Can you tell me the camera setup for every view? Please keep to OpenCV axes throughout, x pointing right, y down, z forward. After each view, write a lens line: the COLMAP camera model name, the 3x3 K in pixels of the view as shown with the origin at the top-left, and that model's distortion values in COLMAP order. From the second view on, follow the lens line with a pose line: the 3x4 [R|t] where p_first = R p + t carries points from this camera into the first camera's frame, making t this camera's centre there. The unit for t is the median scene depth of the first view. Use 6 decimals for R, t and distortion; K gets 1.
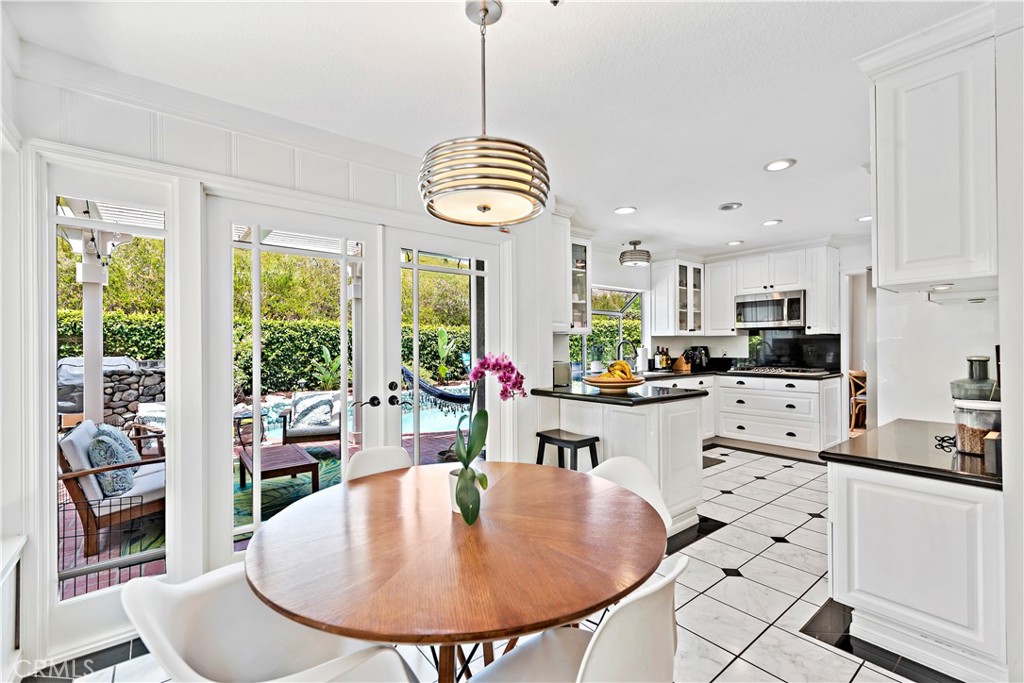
lens RADIAL K [[443.4, 0, 511.6], [0, 443.4, 344.5], [0, 0, 1]] dist [0.012431, -0.000023]
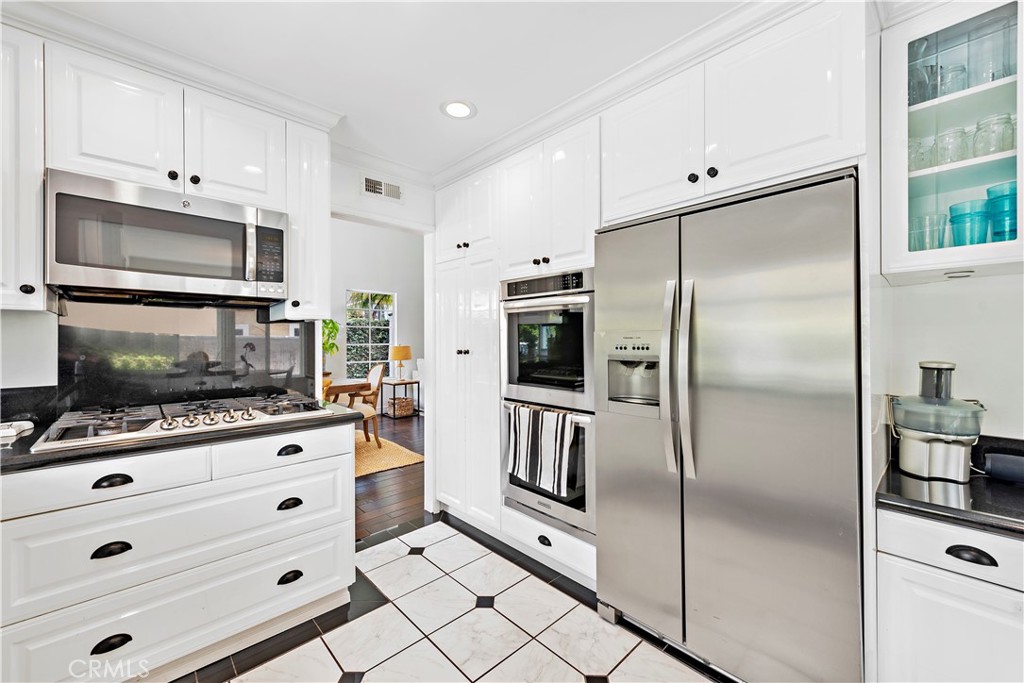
lens RADIAL K [[404.2, 0, 512.0], [0, 404.2, 341.5], [0, 0, 1]] dist [0.003111, 0.000193]
pose [[-0.082984, 0.003881, 0.996543, 0.225766], [0.001331, 0.999992, -0.003784, 0.000151], [-0.996550, 0.001013, -0.082989, 0.723127]]
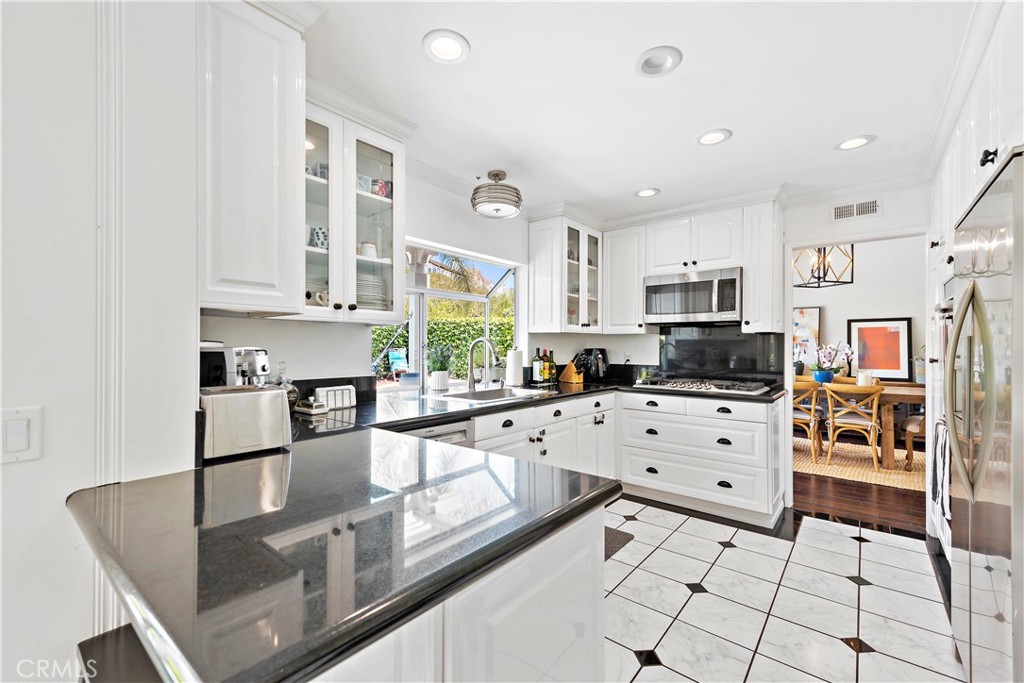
lens RADIAL K [[432.1, 0, 512.0], [0, 432.1, 341.5], [0, 0, 1]] dist [0.011203, -0.000090]
pose [[0.977035, 0.011878, 0.212746, 0.157000], [-0.010692, 0.999920, -0.006726, -0.001274], [-0.212809, 0.004297, 0.977084, 0.380204]]
